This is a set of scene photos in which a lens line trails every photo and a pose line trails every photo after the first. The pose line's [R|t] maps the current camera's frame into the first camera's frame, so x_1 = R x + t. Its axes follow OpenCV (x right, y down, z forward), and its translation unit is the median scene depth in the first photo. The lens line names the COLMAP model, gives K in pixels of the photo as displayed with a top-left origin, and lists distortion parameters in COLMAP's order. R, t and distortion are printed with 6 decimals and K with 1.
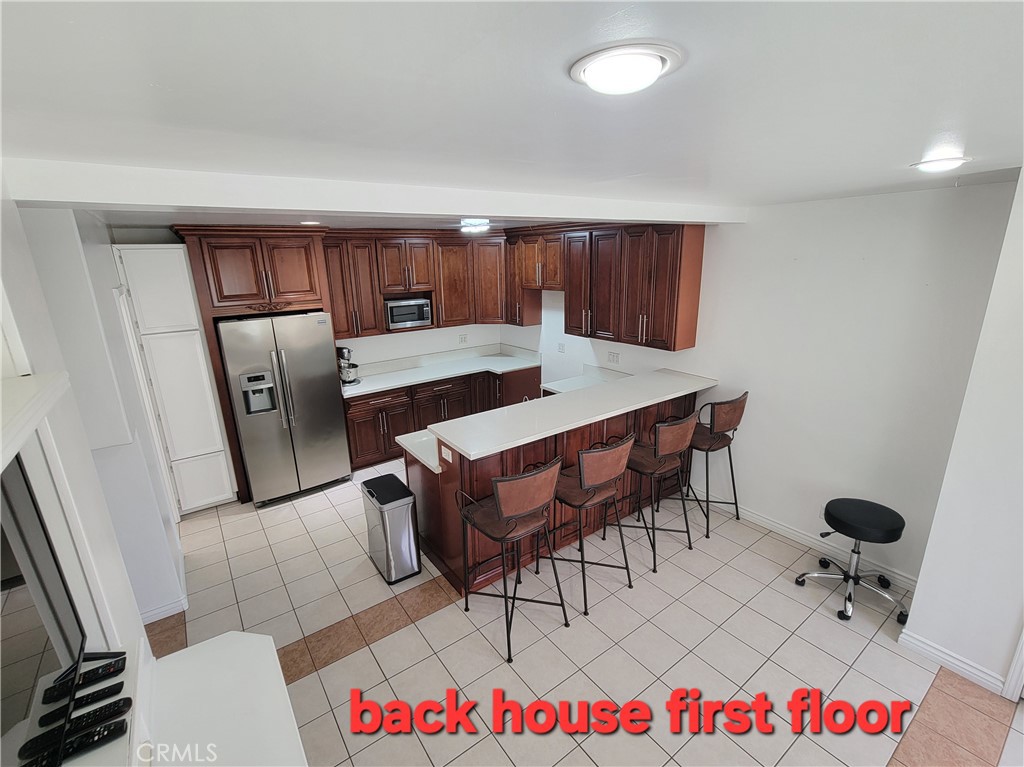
lens RADIAL K [[463.7, 0, 514.0], [0, 463.7, 384.8], [0, 0, 1]] dist [0.003797, 0.000279]
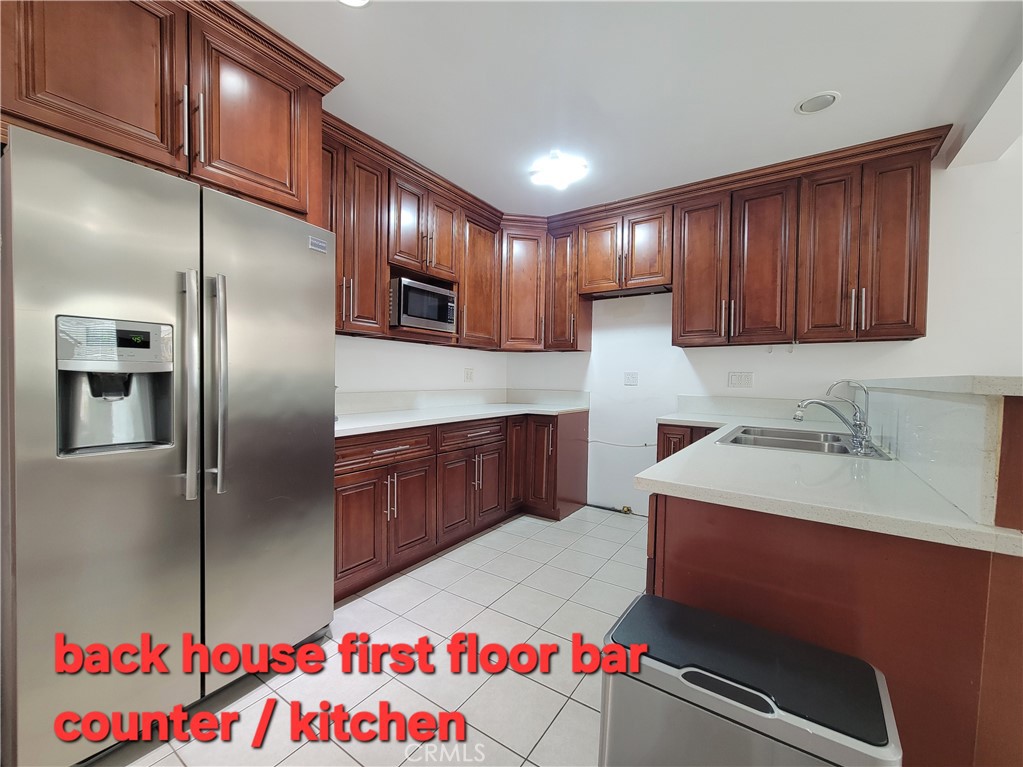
lens RADIAL K [[417.9, 0, 510.9], [0, 417.9, 385.7], [0, 0, 1]] dist [-0.002545, 0.001157]
pose [[0.939196, 0.032353, 0.341853, -0.300980], [0.054071, 0.969197, -0.240279, 0.076918], [-0.339097, 0.244153, 0.908517, 0.495637]]
